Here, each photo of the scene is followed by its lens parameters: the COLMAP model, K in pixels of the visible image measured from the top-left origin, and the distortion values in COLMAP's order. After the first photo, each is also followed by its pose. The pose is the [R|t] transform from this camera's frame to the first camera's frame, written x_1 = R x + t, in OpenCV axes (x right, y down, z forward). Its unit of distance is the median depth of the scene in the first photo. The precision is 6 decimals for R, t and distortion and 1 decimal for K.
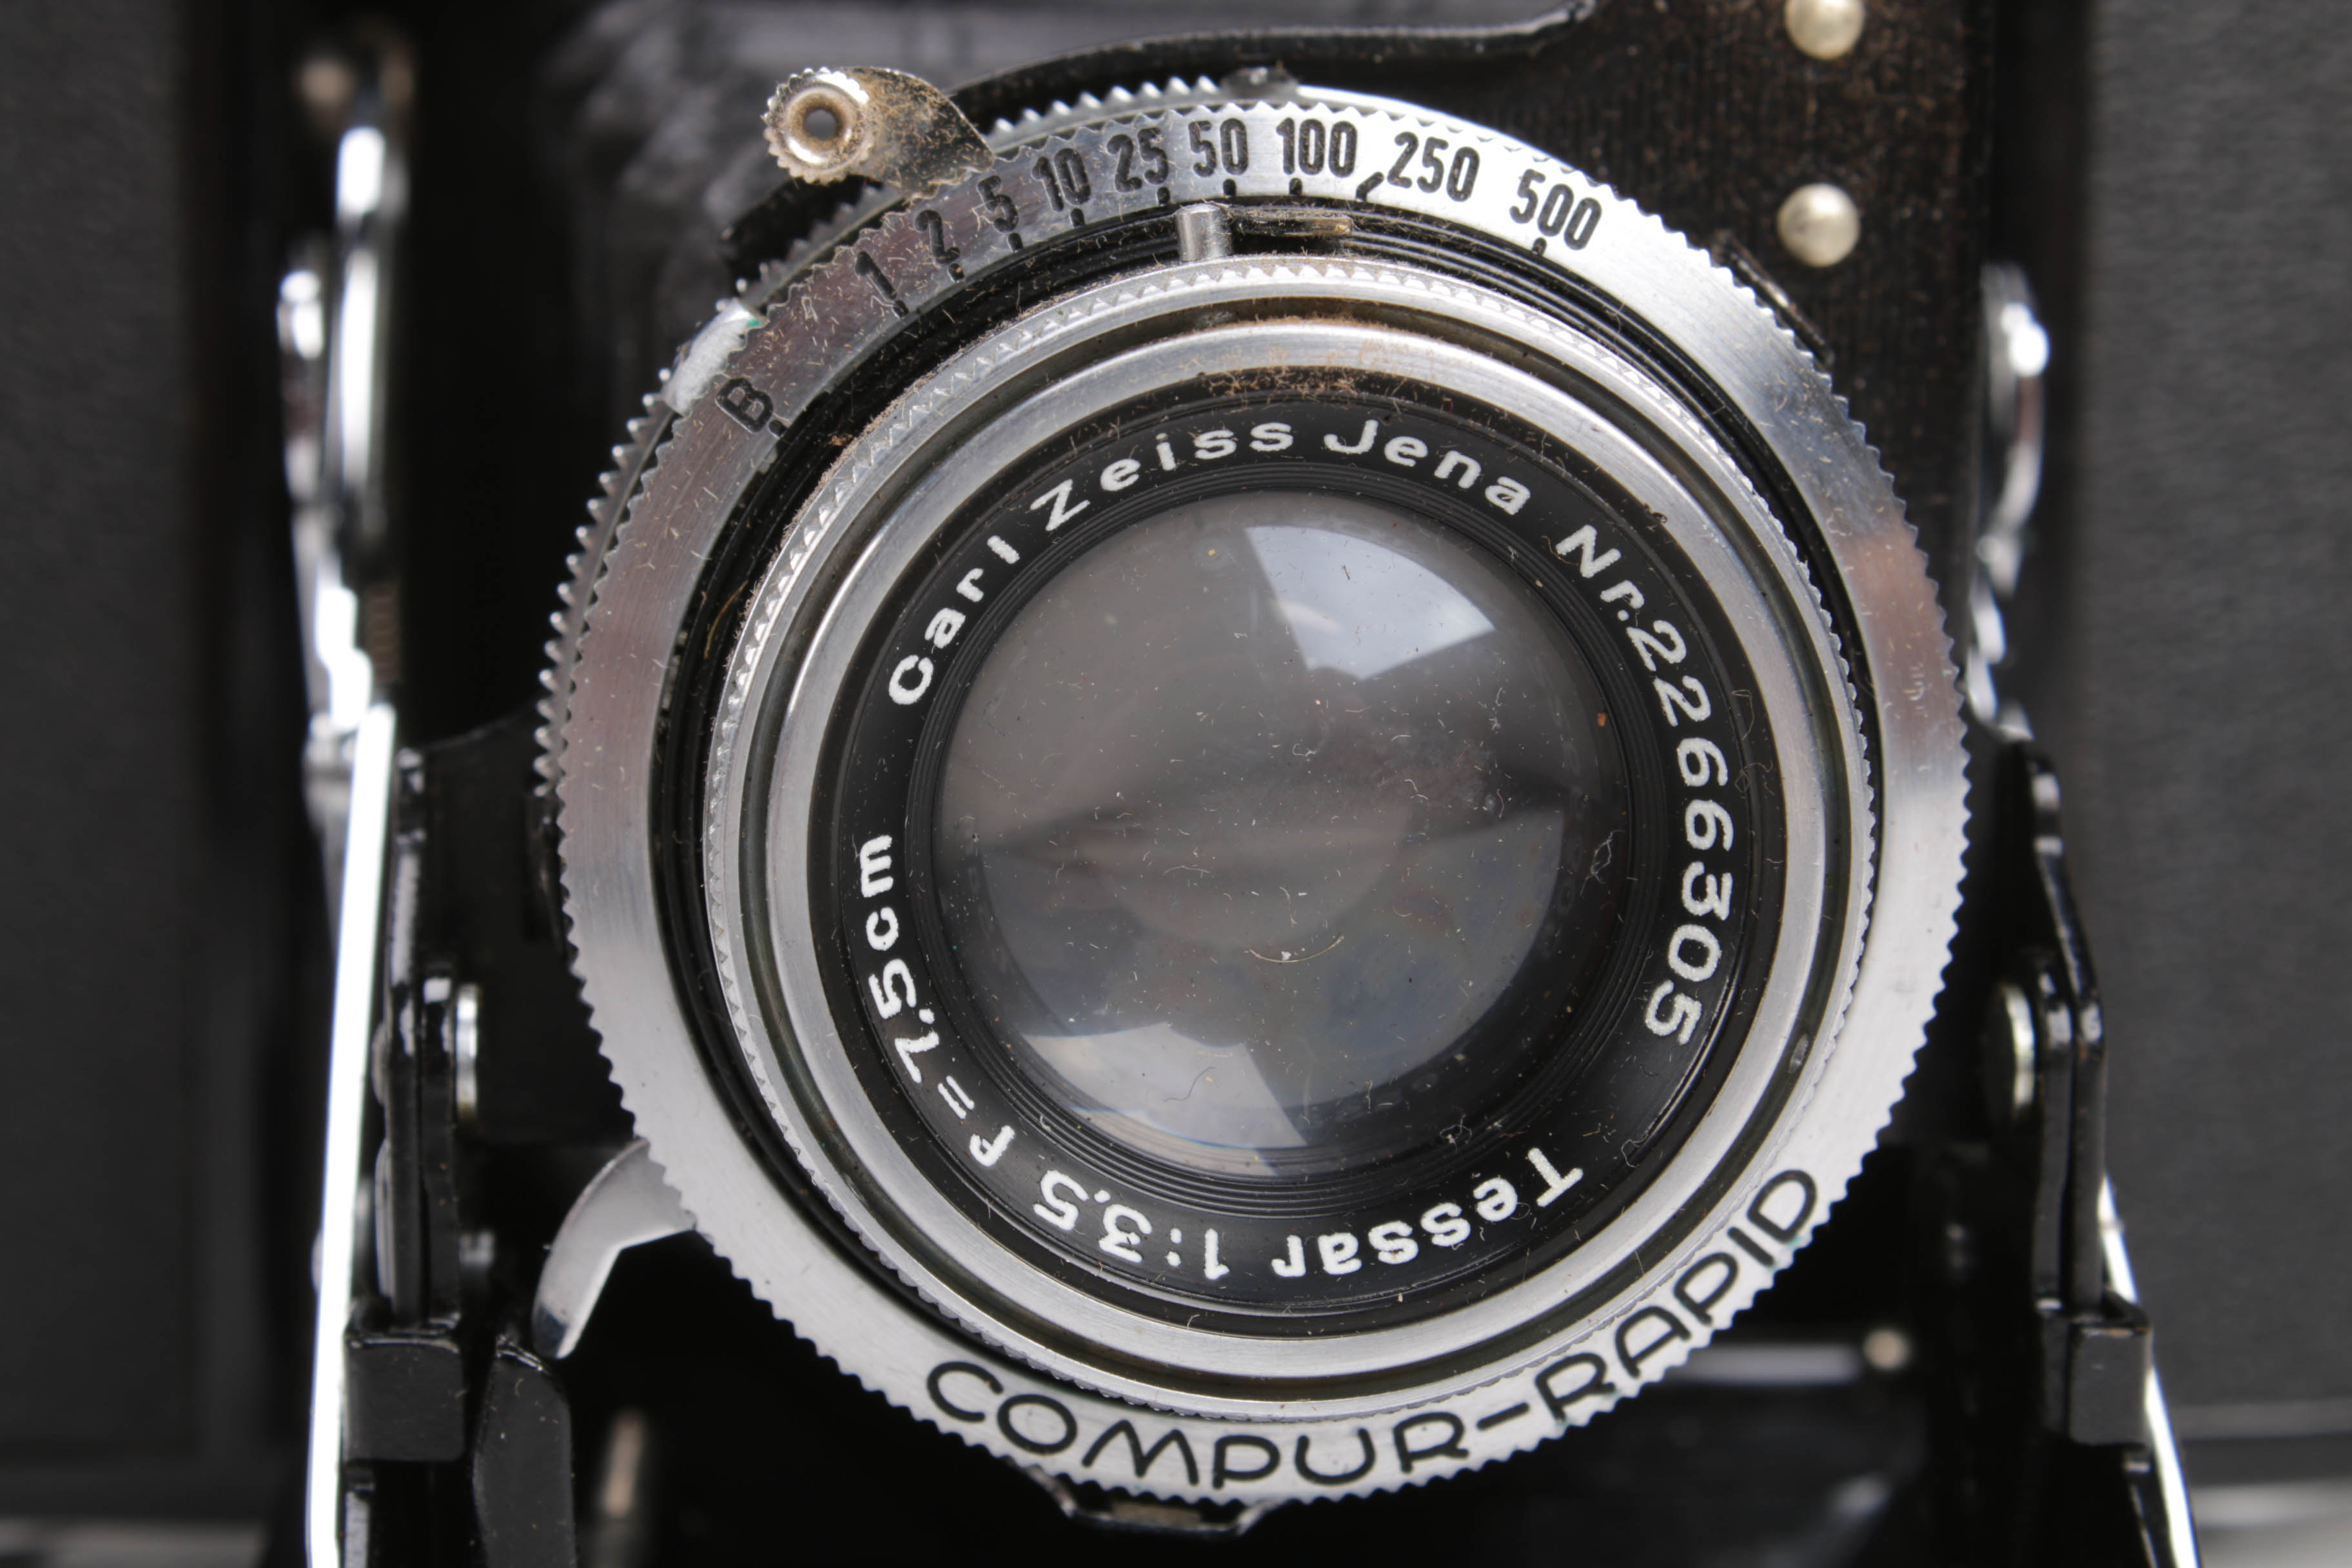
lens RADIAL K [[5459.9, 0, 1176.0], [0, 5459.9, 784.0], [0, 0, 1]] dist [0.043943, 0.783224]
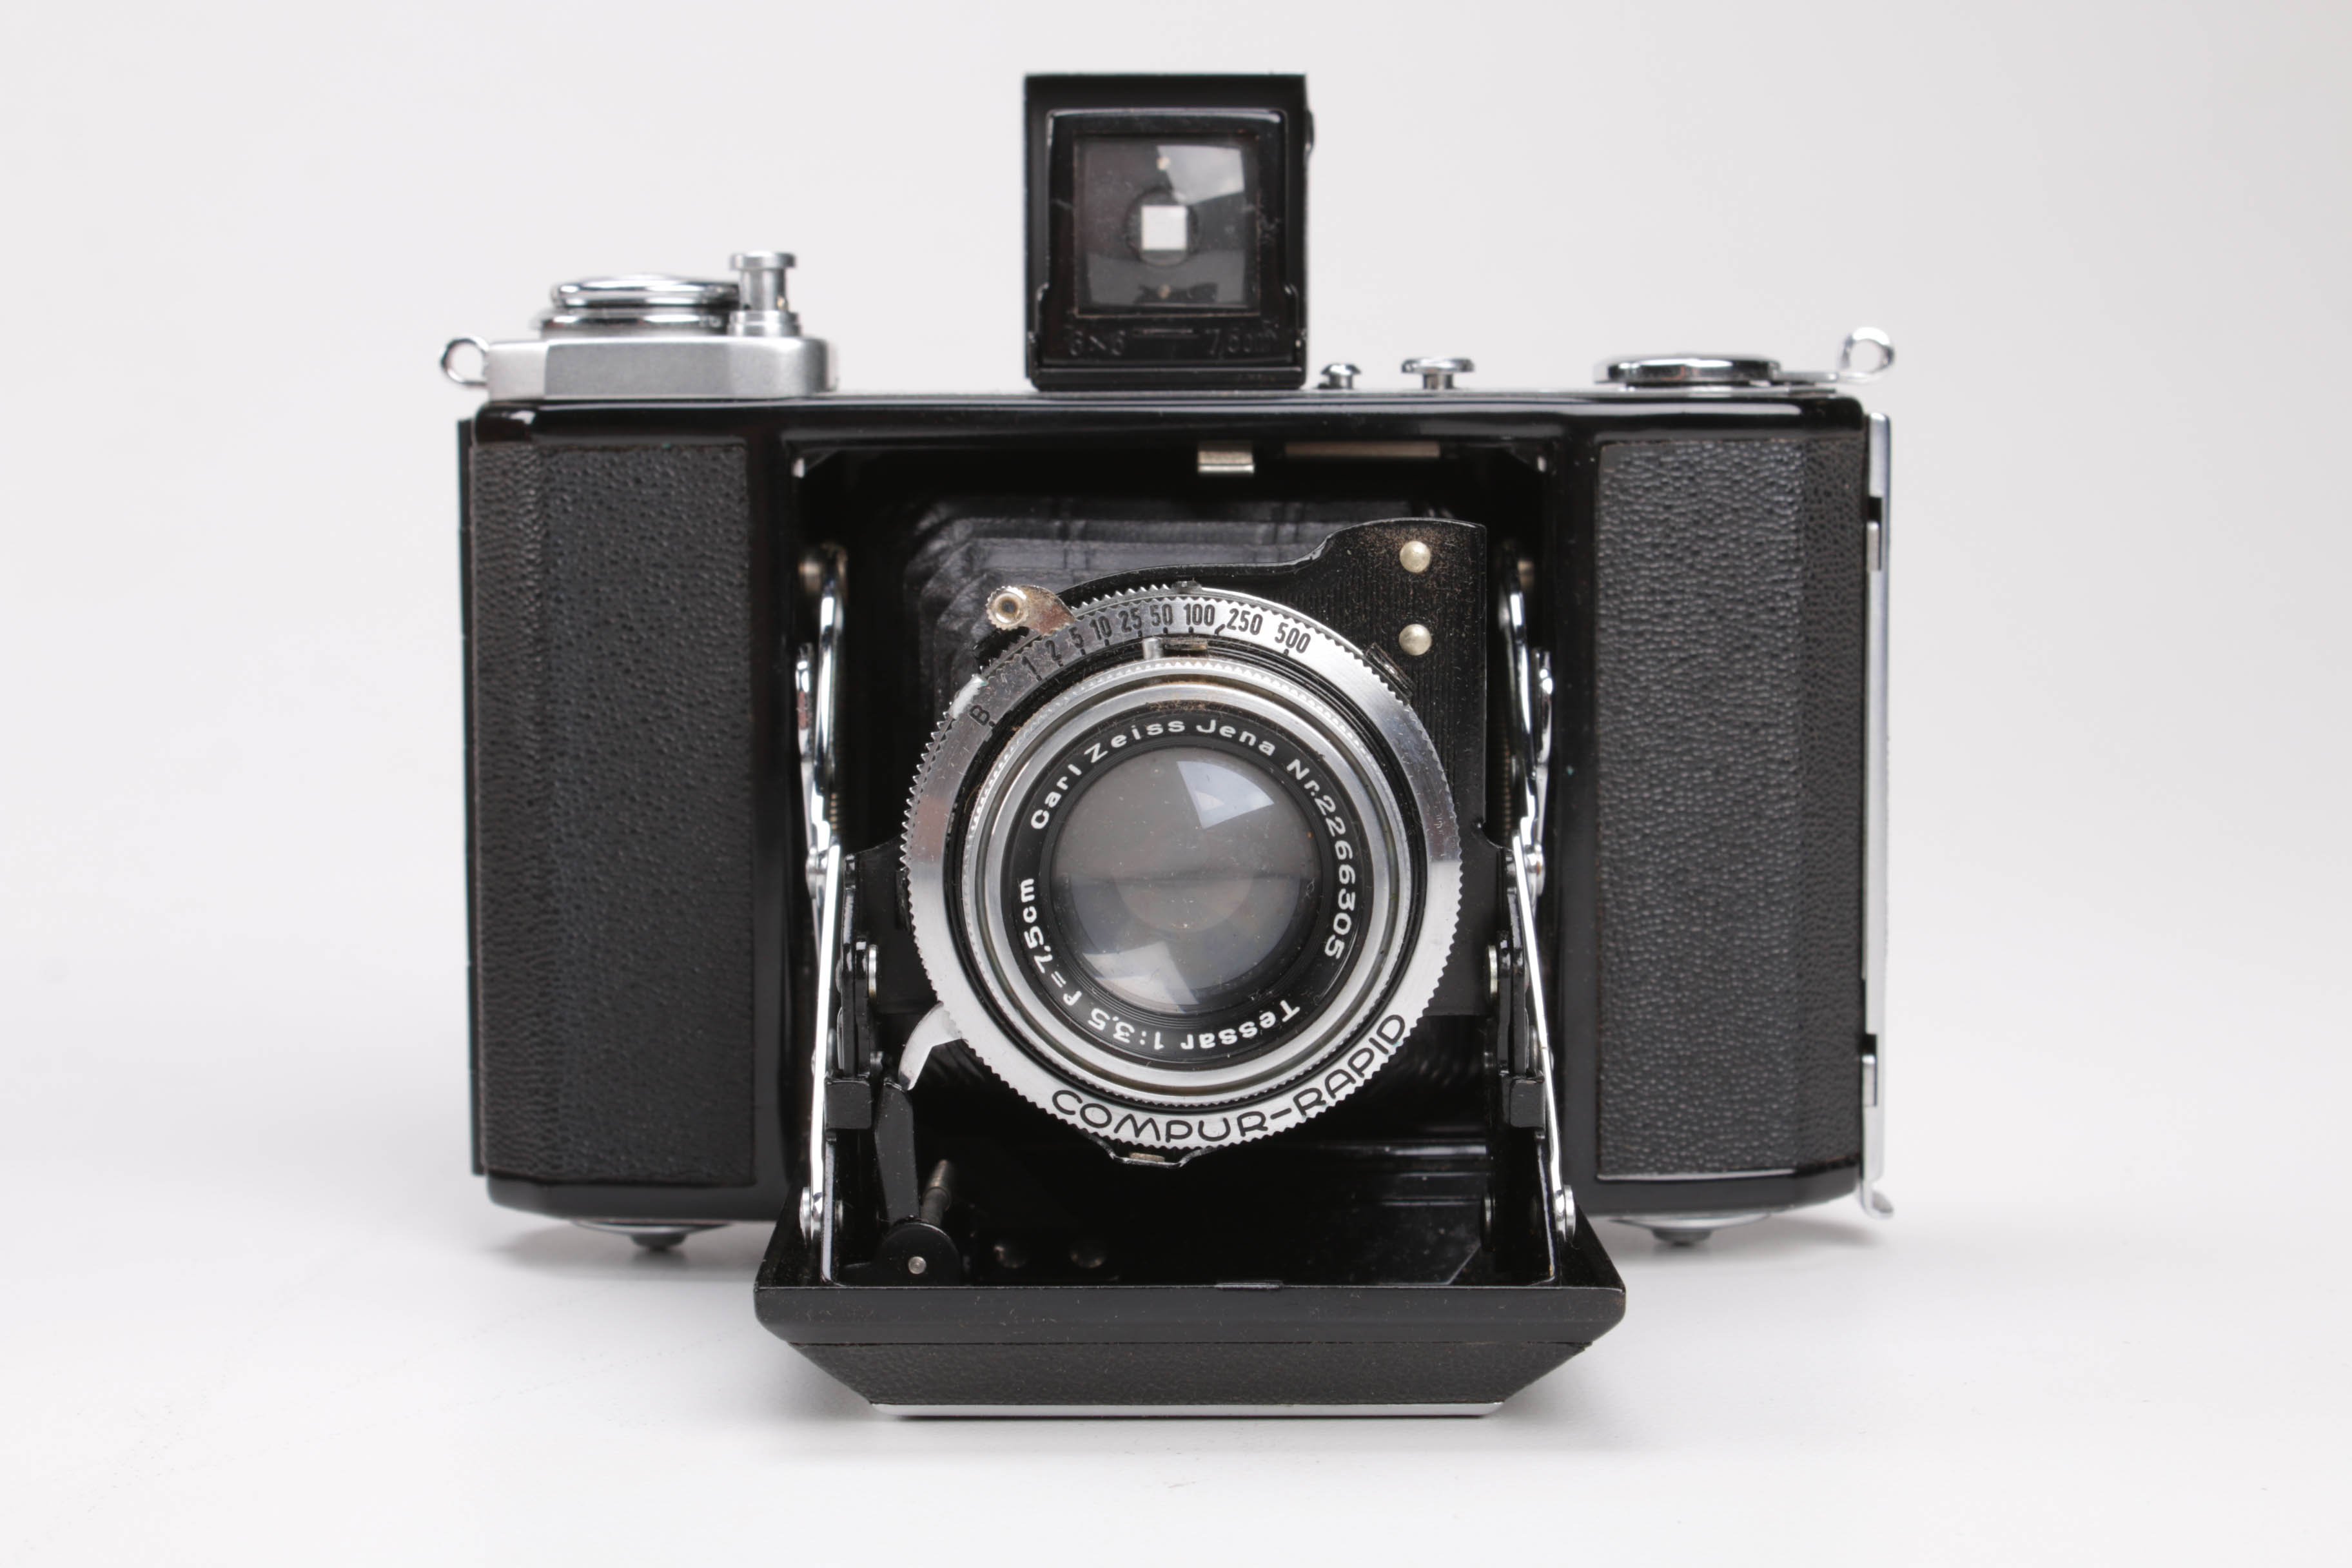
lens RADIAL K [[4777.7, 0, 1176.0], [0, 4777.7, 784.0], [0, 0, 1]] dist [0.347678, -0.002967]
pose [[0.997793, -0.005712, -0.066161, 0.159573], [0.002323, 0.998686, -0.051195, 0.077304], [0.066367, 0.050928, 0.996495, -1.218761]]
